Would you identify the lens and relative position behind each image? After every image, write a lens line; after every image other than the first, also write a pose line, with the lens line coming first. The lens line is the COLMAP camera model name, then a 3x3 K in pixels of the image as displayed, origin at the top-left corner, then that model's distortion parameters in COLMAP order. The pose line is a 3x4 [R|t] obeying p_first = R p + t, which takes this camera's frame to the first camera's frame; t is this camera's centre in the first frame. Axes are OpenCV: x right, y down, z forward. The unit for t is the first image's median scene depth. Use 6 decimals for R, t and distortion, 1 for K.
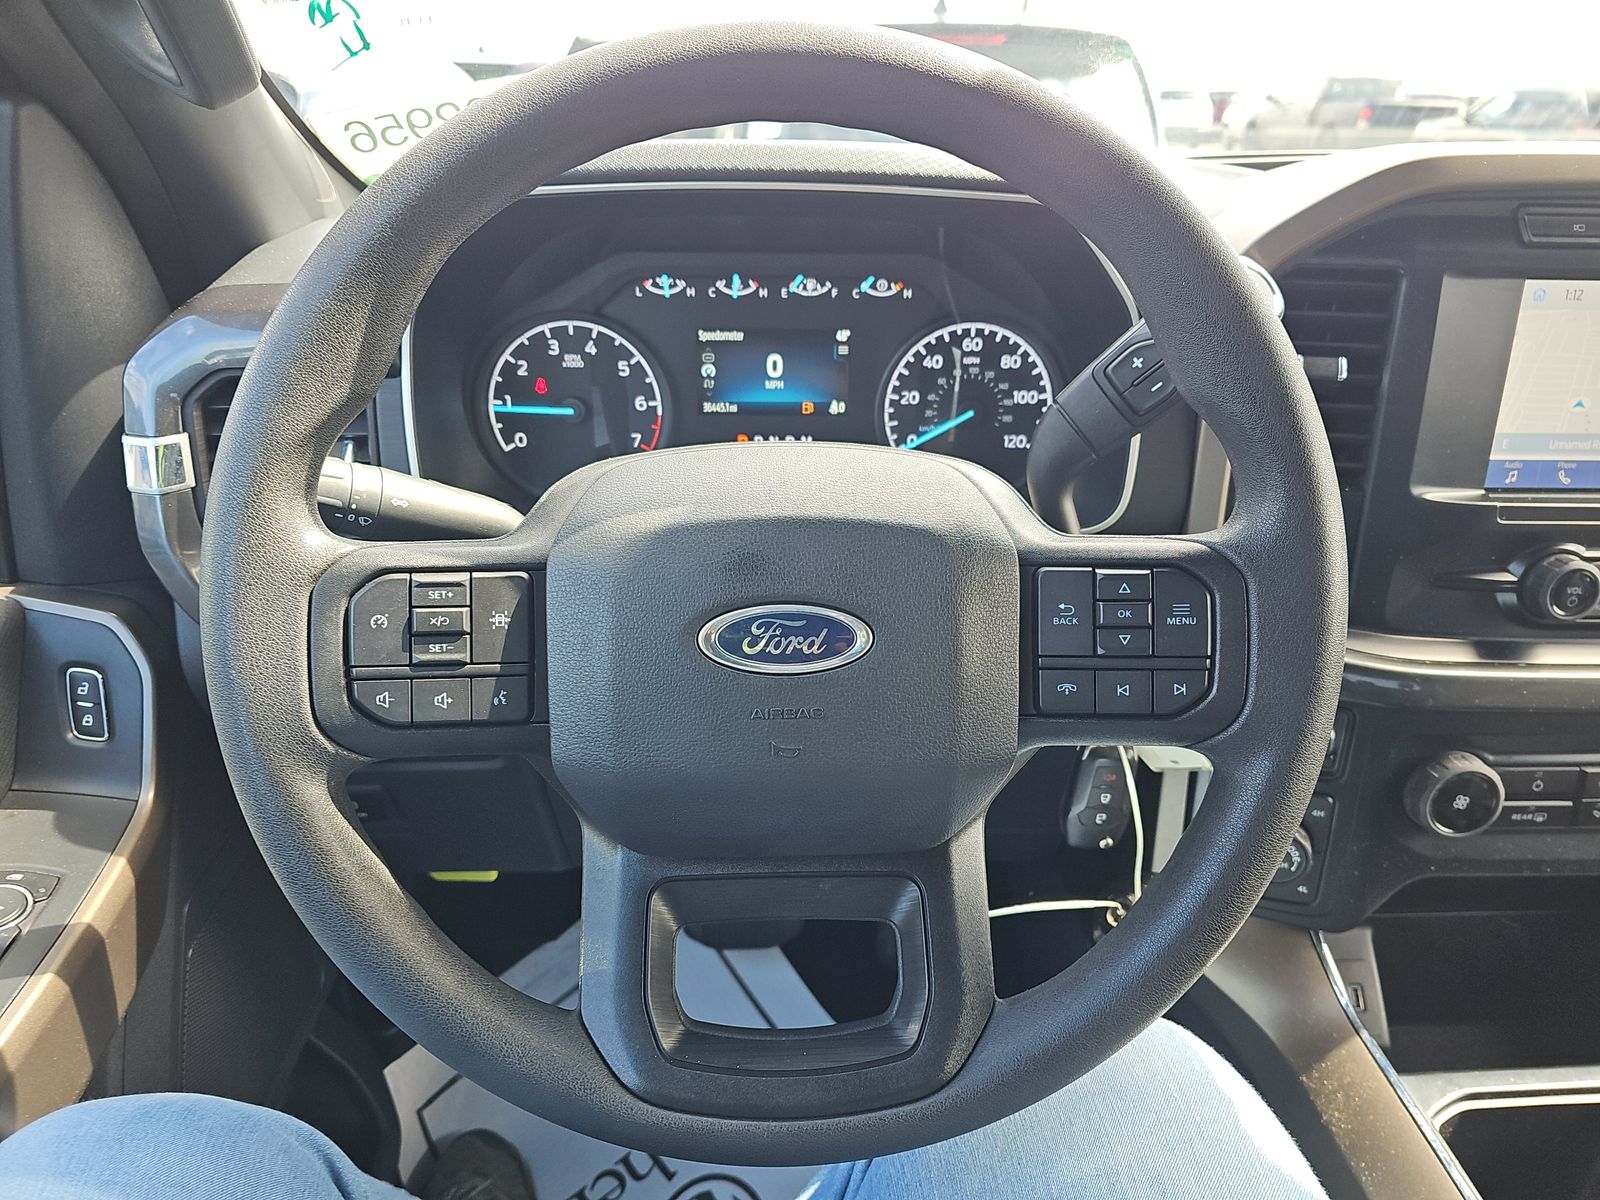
lens RADIAL K [[1054.0, 0, 792.4], [0, 1054.0, 625.8], [0, 0, 1]] dist [0.042292, -0.017951]
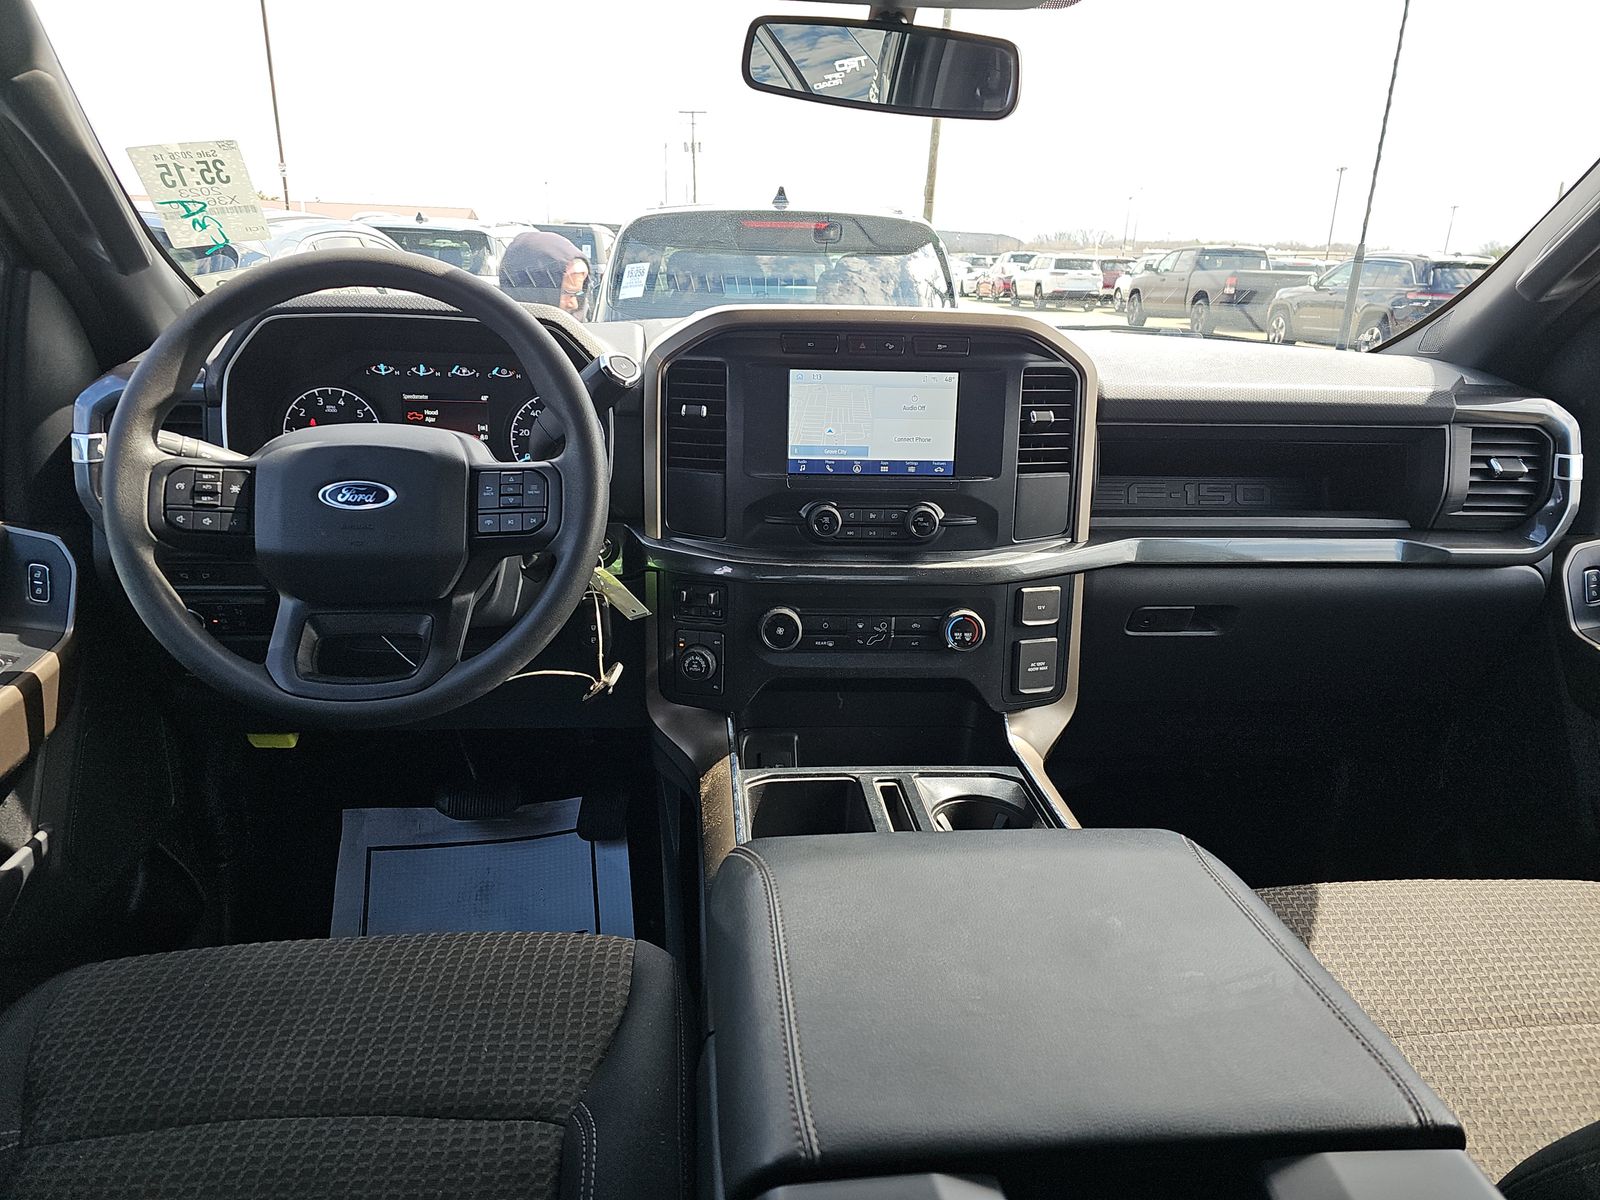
lens RADIAL K [[1054.0, 0, 784.2], [0, 1054.0, 624.8], [0, 0, 1]] dist [0.042292, -0.017951]
pose [[0.998992, 0.000312, 0.044886, 0.490852], [0.005389, 0.991908, -0.126846, 0.354222], [-0.044563, 0.126960, 0.990906, -0.796587]]
